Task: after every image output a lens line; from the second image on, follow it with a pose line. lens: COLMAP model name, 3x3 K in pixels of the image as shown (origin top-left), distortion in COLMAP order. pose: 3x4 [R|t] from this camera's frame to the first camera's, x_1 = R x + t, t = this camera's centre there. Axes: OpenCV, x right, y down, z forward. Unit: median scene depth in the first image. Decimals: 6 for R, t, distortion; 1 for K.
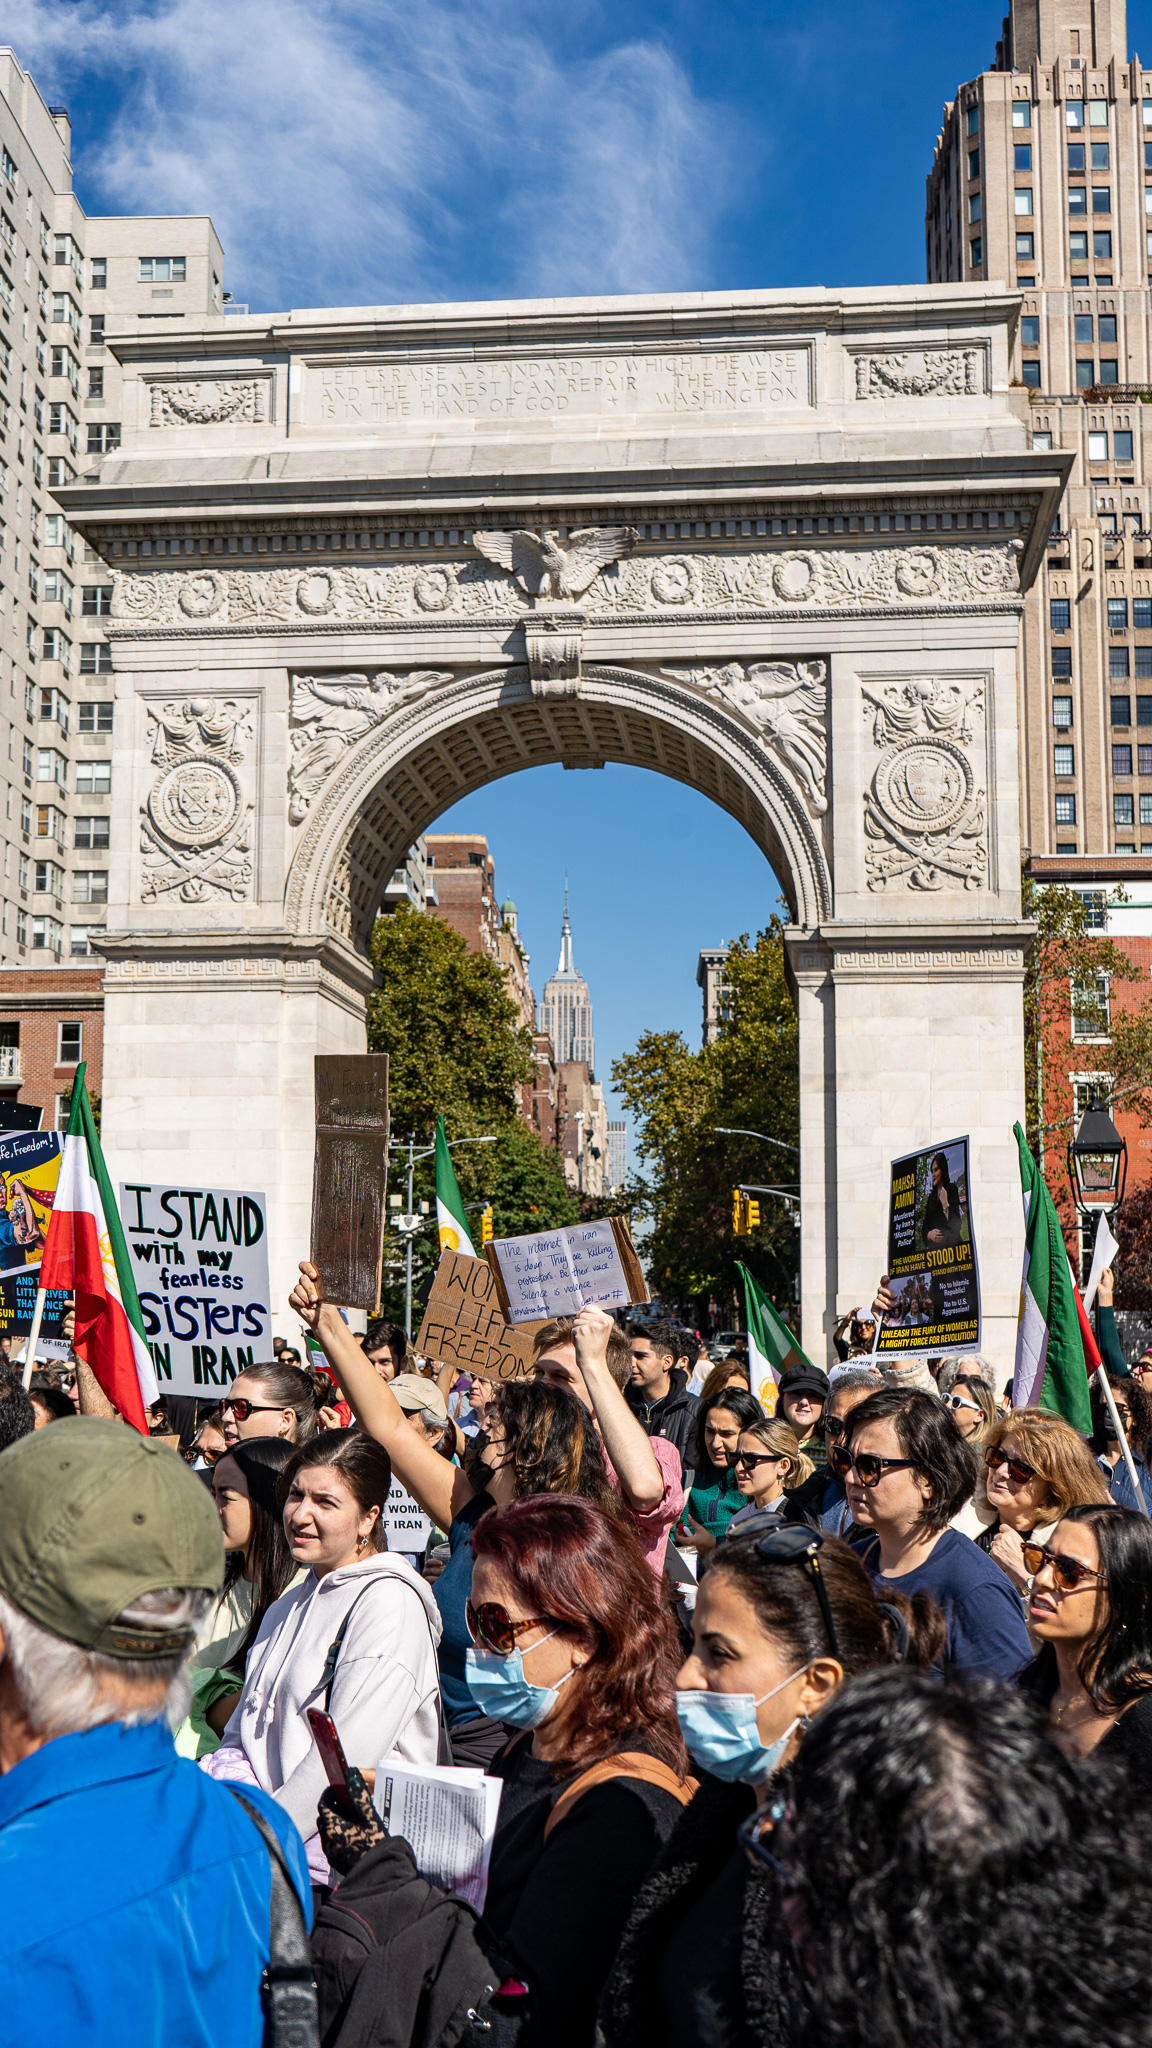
lens RADIAL K [[2160.7, 0, 583.4], [0, 2160.7, 1041.3], [0, 0, 1]] dist [-0.017558, 0.000000]
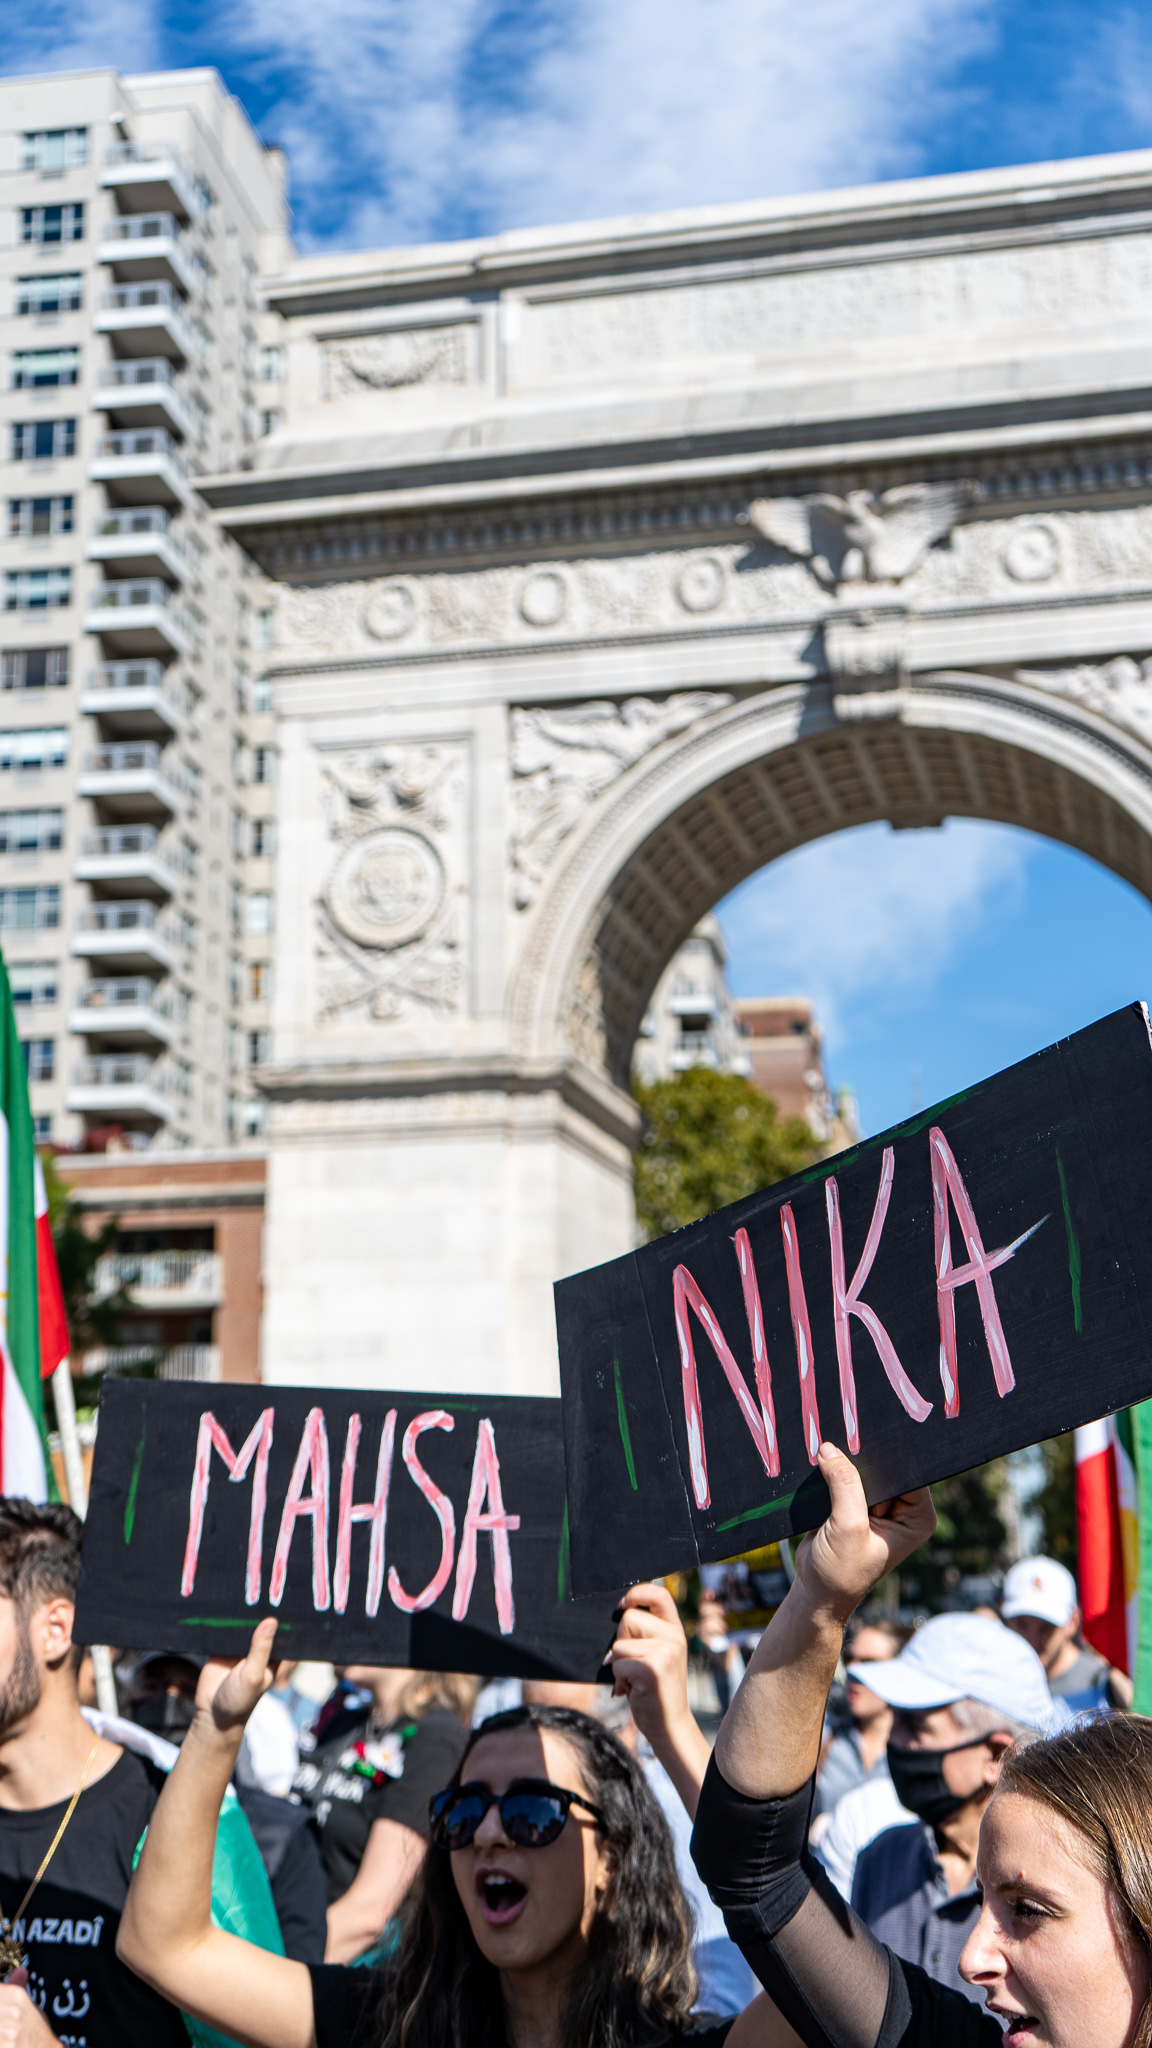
lens RADIAL K [[2603.3, 0, 578.9], [0, 2603.3, 1025.3], [0, 0, 1]] dist [0.020342, 0.000000]
pose [[0.990188, -0.034620, -0.135388, 0.004305], [0.021998, 0.995363, -0.093636, 0.021419], [0.138002, 0.089739, 0.986358, 0.134574]]
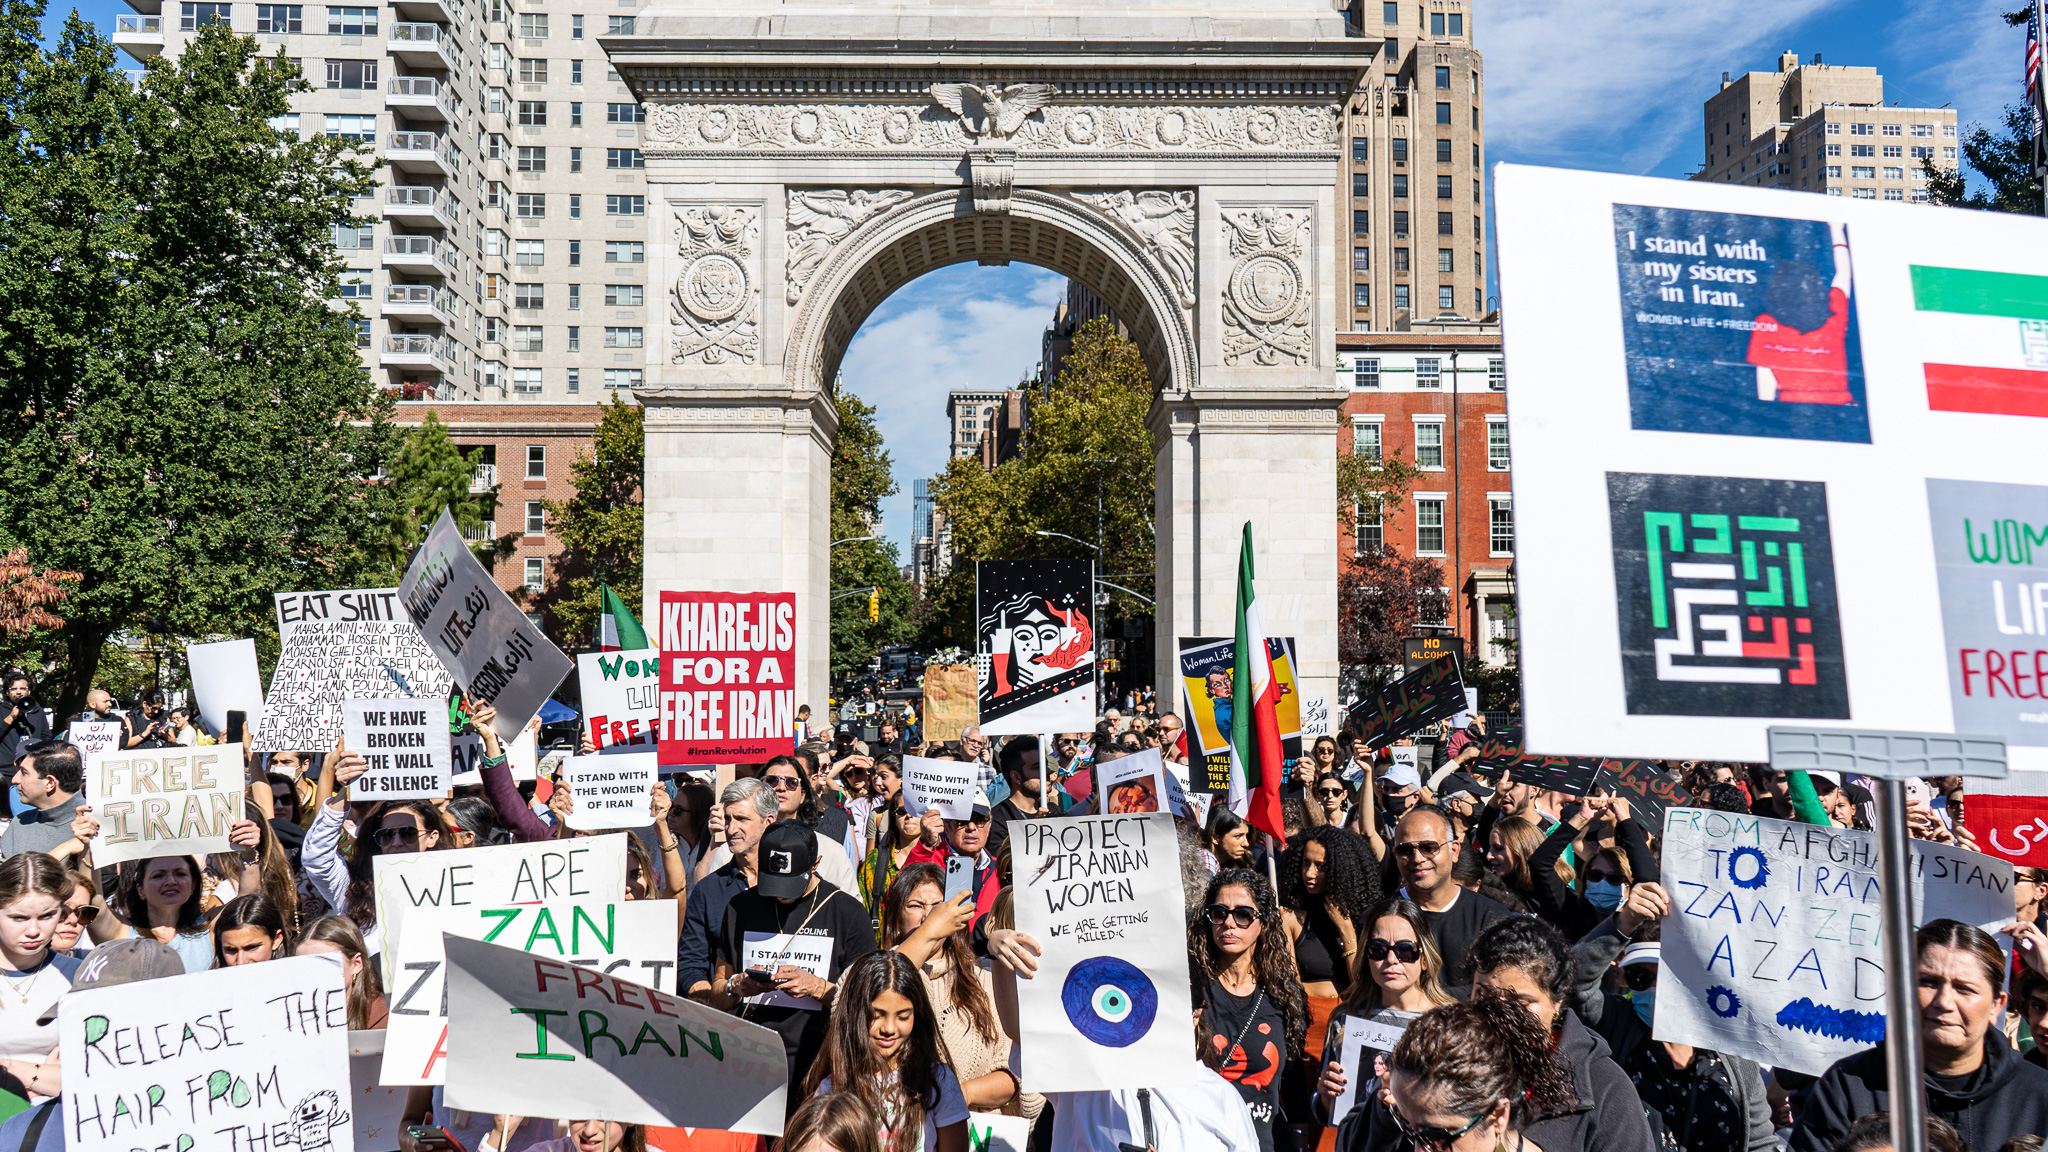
lens RADIAL K [[1618.0, 0, 1027.5], [0, 1618.0, 568.4], [0, 0, 1]] dist [-0.019740, 0.000129]
pose [[0.993756, 0.004074, 0.111501, -0.099628], [-0.011762, 0.997590, 0.068377, -0.009801], [-0.110954, -0.069261, 0.991409, 0.001217]]
